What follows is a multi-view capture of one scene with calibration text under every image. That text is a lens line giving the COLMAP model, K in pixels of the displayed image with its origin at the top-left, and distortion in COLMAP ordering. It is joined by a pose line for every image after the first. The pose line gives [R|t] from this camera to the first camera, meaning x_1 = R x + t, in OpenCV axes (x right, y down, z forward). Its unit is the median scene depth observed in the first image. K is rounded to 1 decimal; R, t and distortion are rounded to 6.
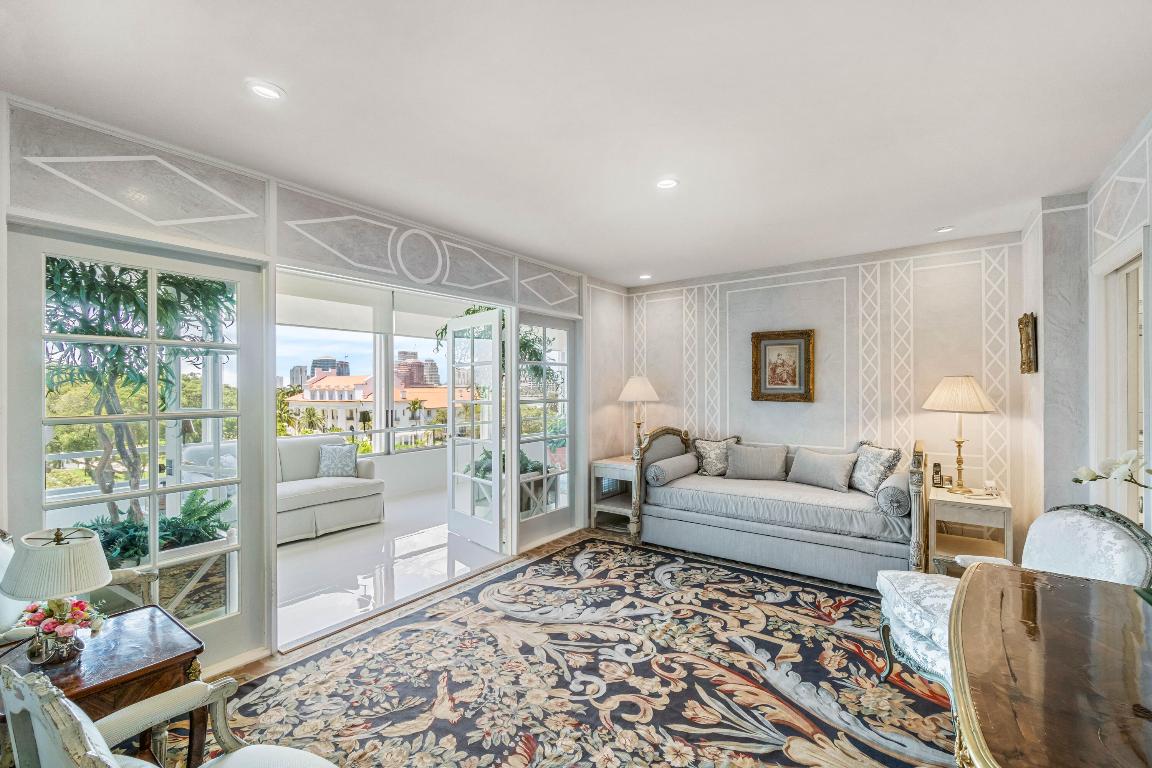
lens RADIAL K [[502.8, 0, 575.1], [0, 502.8, 384.6], [0, 0, 1]] dist [-0.003519, 0.001250]
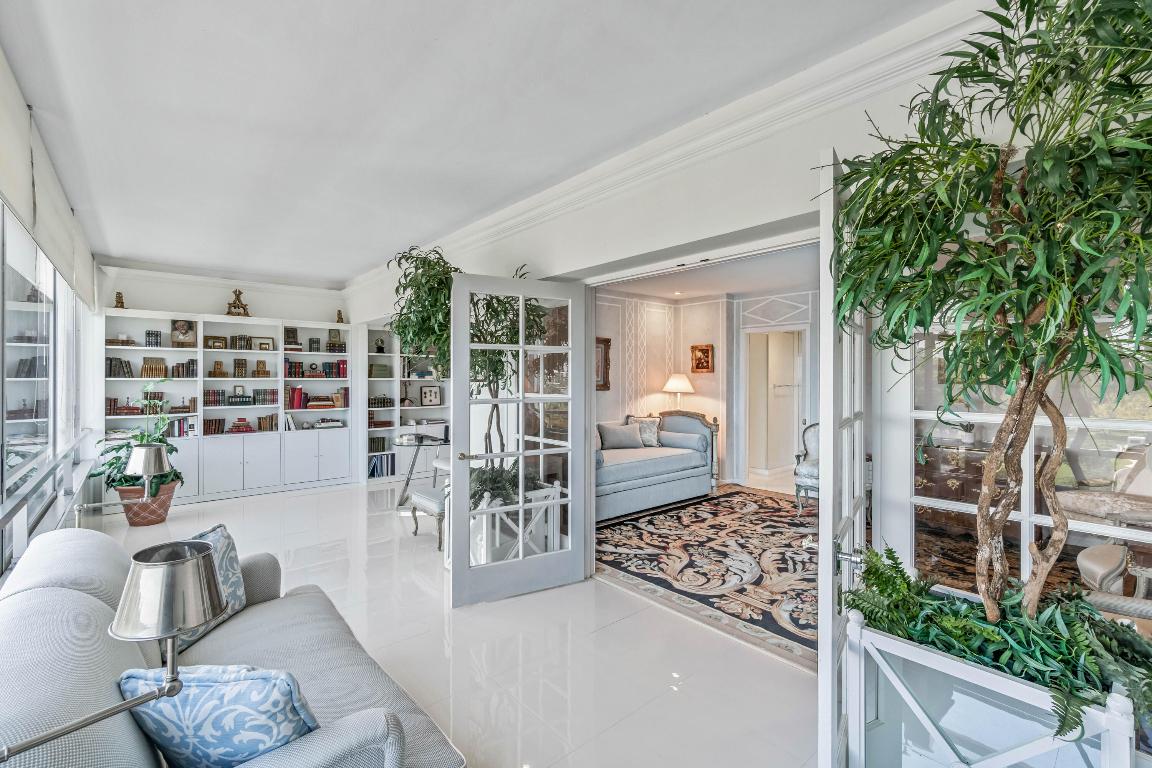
lens RADIAL K [[502.8, 0, 573.8], [0, 502.8, 380.8], [0, 0, 1]] dist [-0.003519, 0.001250]
pose [[0.219209, -0.002087, 0.975676, -1.249872], [-0.006233, 0.999974, 0.003540, 0.005449], [-0.975658, -0.006858, 0.219190, 1.088805]]
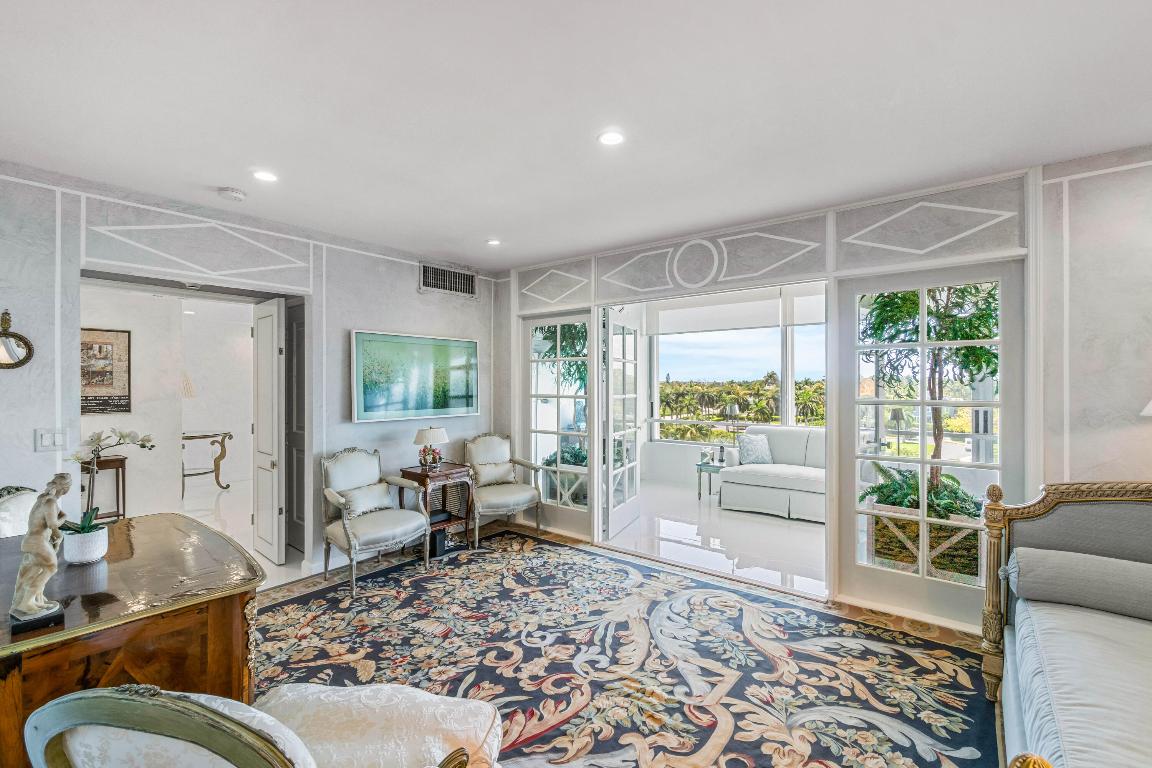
lens RADIAL K [[502.8, 0, 570.3], [0, 502.8, 383.2], [0, 0, 1]] dist [-0.003519, 0.001250]
pose [[-0.045367, 0.003623, -0.998964, 0.863207], [0.005924, 0.999977, 0.003358, 0.002597], [0.998953, -0.005766, -0.045387, 0.823125]]
